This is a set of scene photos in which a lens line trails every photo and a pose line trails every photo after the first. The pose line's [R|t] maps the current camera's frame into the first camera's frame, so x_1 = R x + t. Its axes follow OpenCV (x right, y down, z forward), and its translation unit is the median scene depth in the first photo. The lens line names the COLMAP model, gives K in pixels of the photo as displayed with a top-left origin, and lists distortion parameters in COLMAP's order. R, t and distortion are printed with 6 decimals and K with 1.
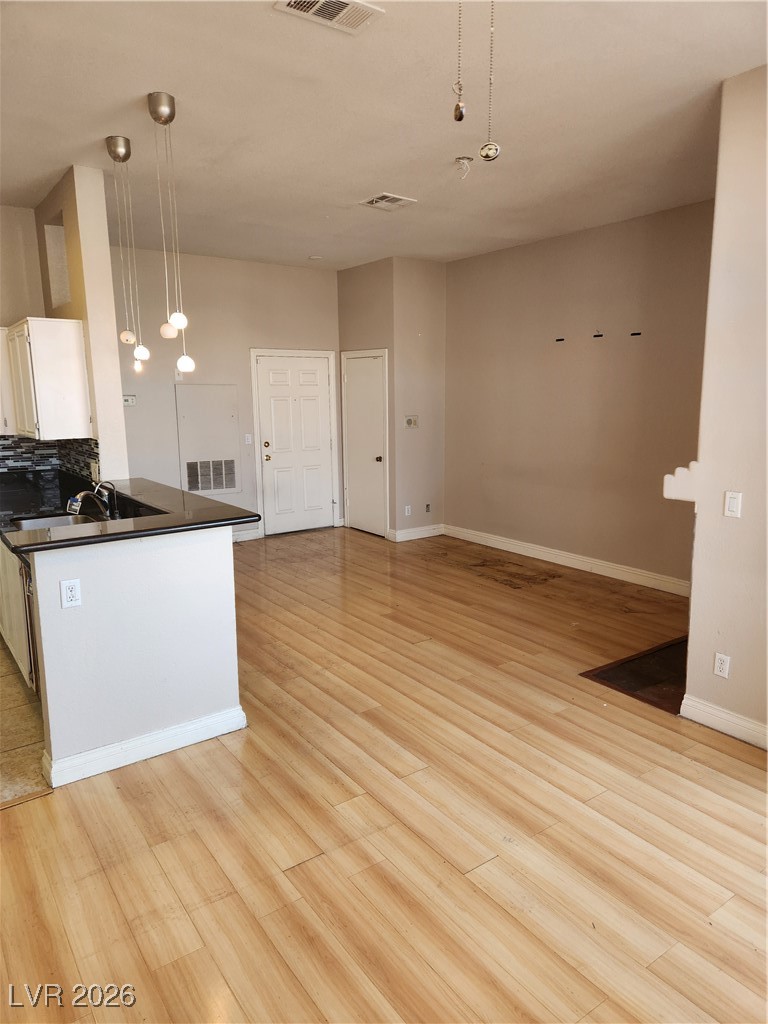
lens RADIAL K [[686.5, 0, 392.7], [0, 686.5, 509.1], [0, 0, 1]] dist [0.079451, -0.069902]
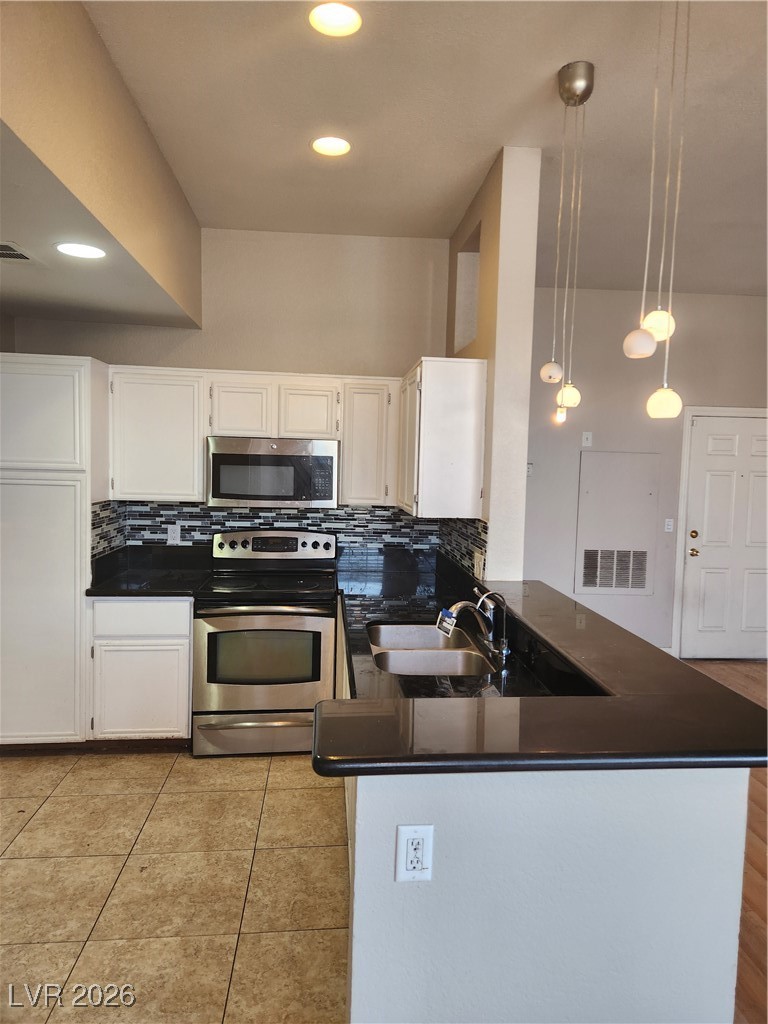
lens RADIAL K [[686.5, 0, 392.7], [0, 686.5, 509.1], [0, 0, 1]] dist [0.079451, -0.069902]
pose [[0.863020, 0.069011, -0.500434, -0.150203], [-0.119537, 0.990389, -0.069568, -0.050243], [0.490824, 0.119859, 0.862975, 0.328686]]
